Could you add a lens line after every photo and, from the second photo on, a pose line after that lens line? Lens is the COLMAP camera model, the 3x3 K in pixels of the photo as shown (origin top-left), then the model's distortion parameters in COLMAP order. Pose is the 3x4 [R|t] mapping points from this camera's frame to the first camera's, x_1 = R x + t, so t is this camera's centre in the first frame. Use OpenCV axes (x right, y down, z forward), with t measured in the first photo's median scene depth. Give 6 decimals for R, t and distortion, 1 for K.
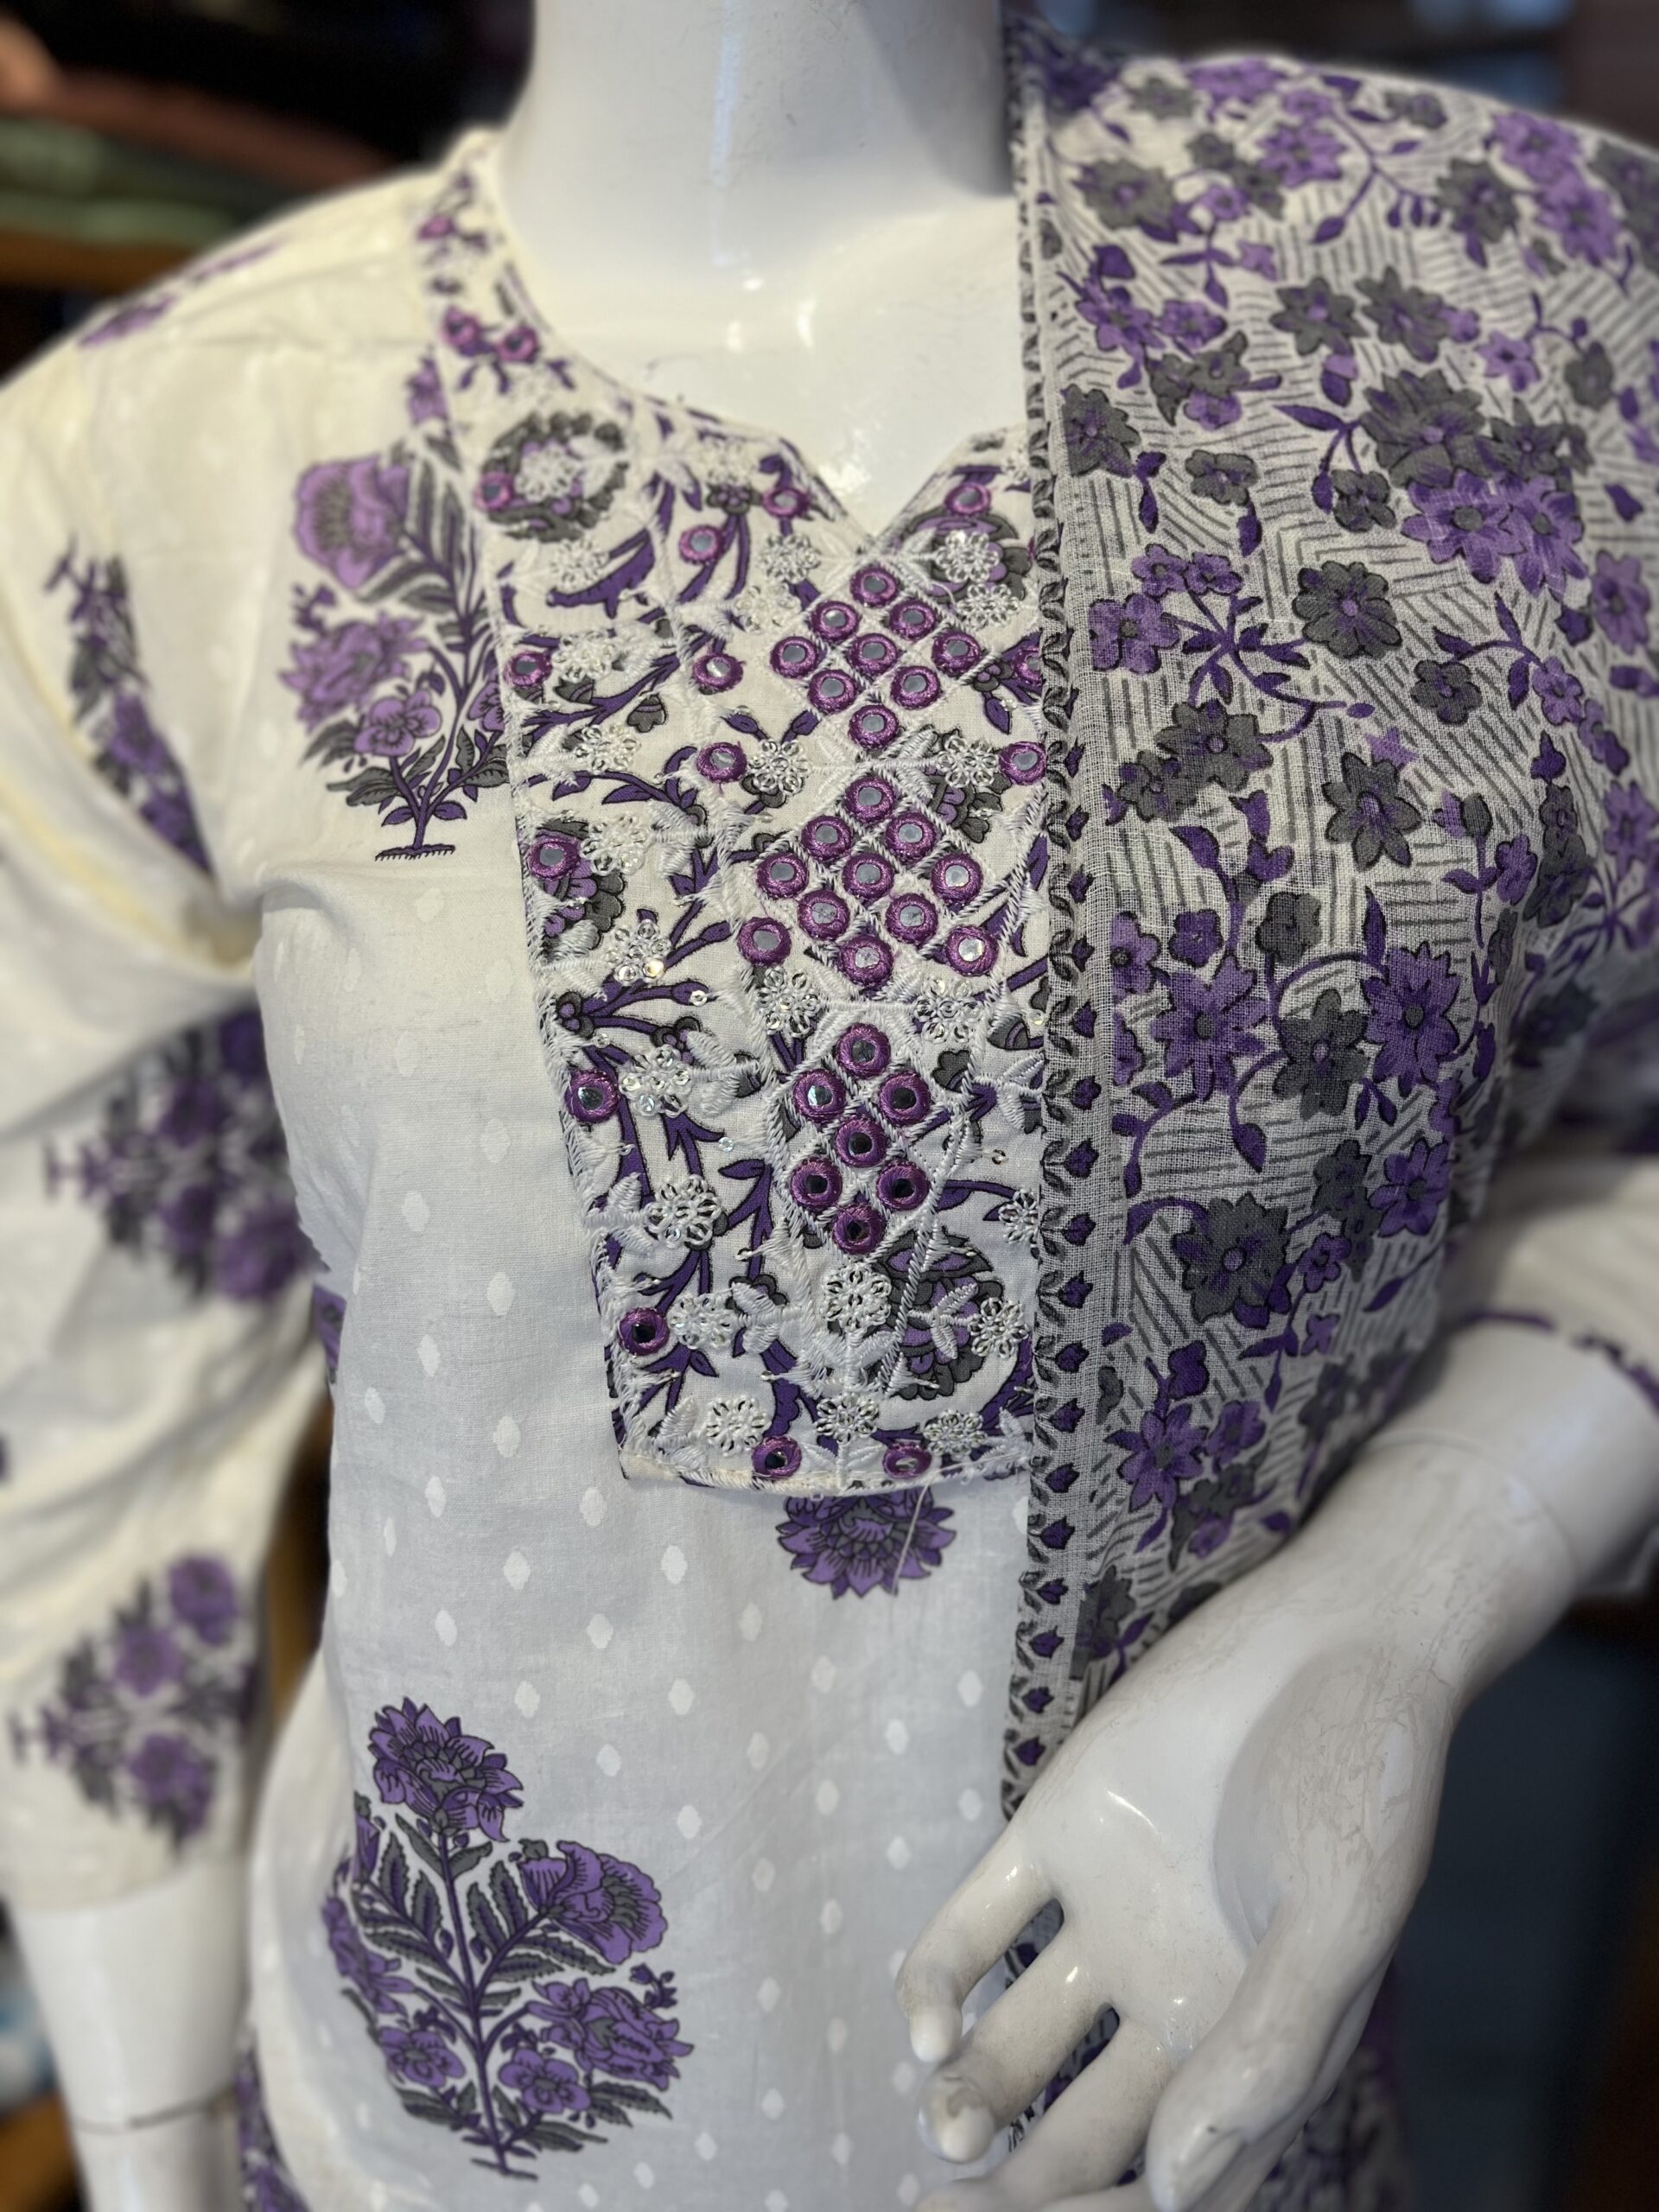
lens RADIAL K [[1684.3, 0, 829.5], [0, 1684.3, 1106.0], [0, 0, 1]] dist [0.061678, -0.096402]
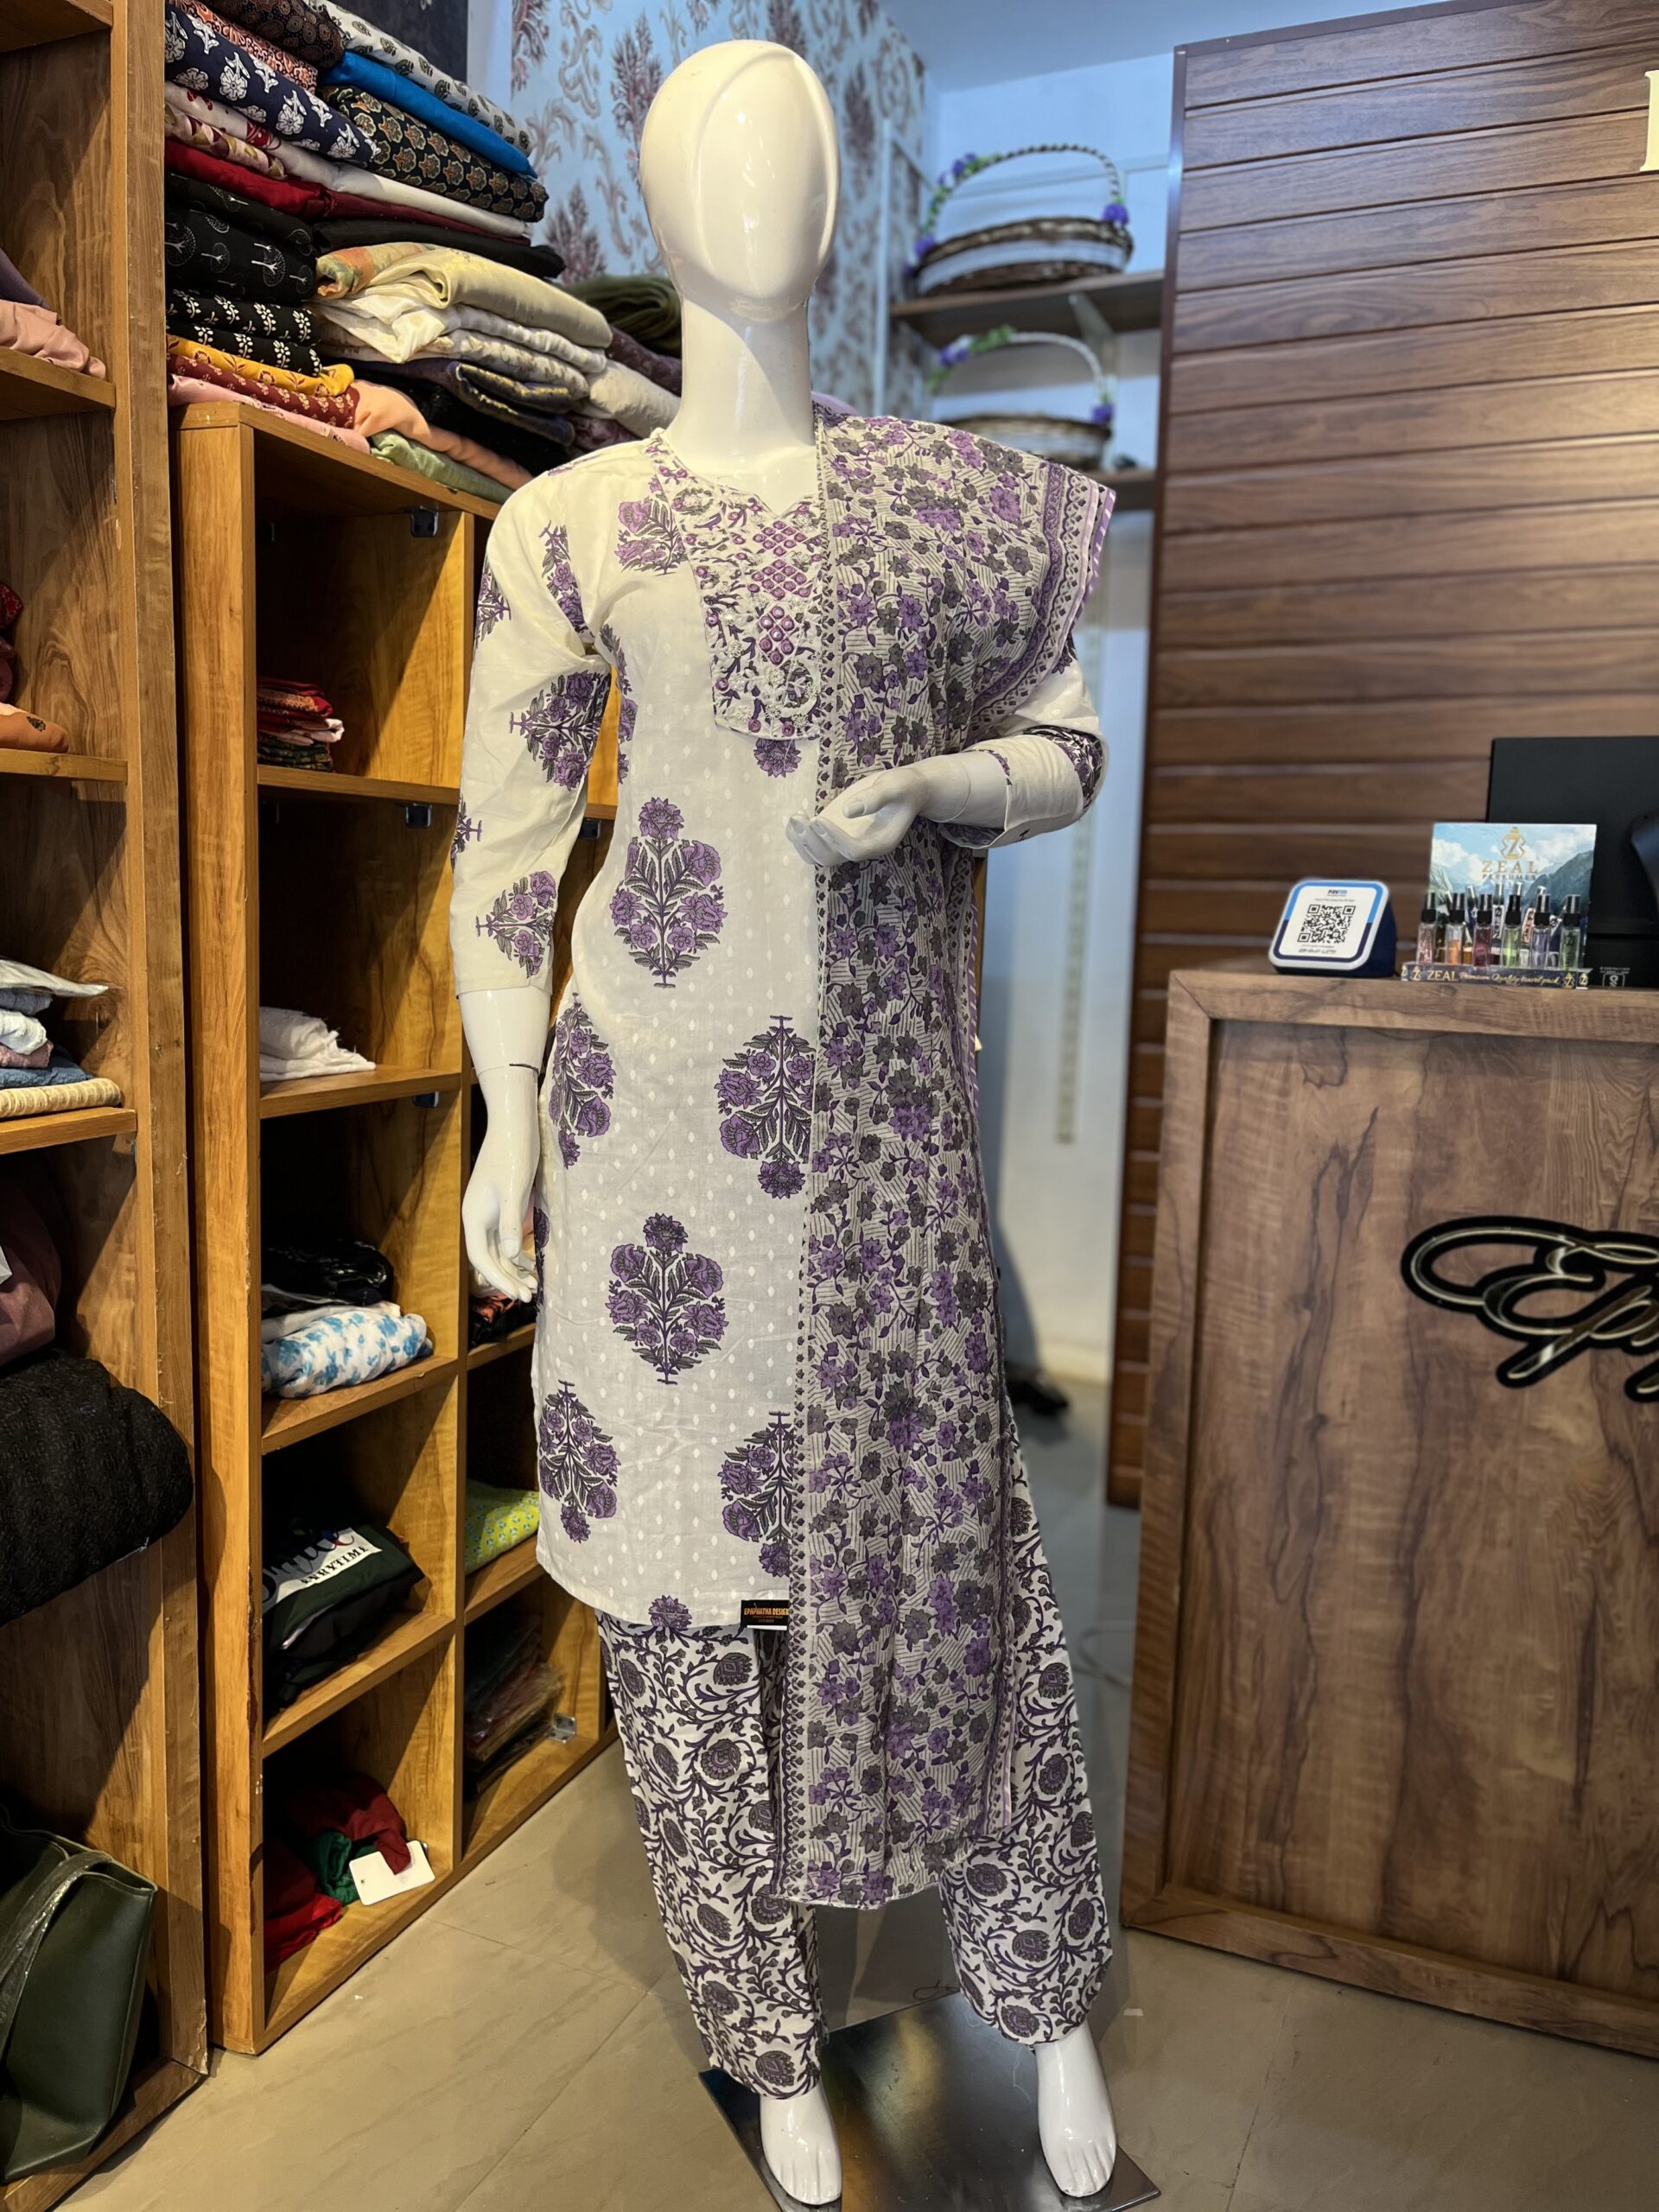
lens RADIAL K [[1643.9, 0, 819.2], [0, 1643.9, 1109.6], [0, 0, 1]] dist [0.060851, -0.091663]
pose [[0.997123, 0.008840, 0.075288, -0.161342], [0.007896, 0.975664, -0.219127, 1.904155], [-0.075393, 0.219091, 0.972787, -2.497628]]
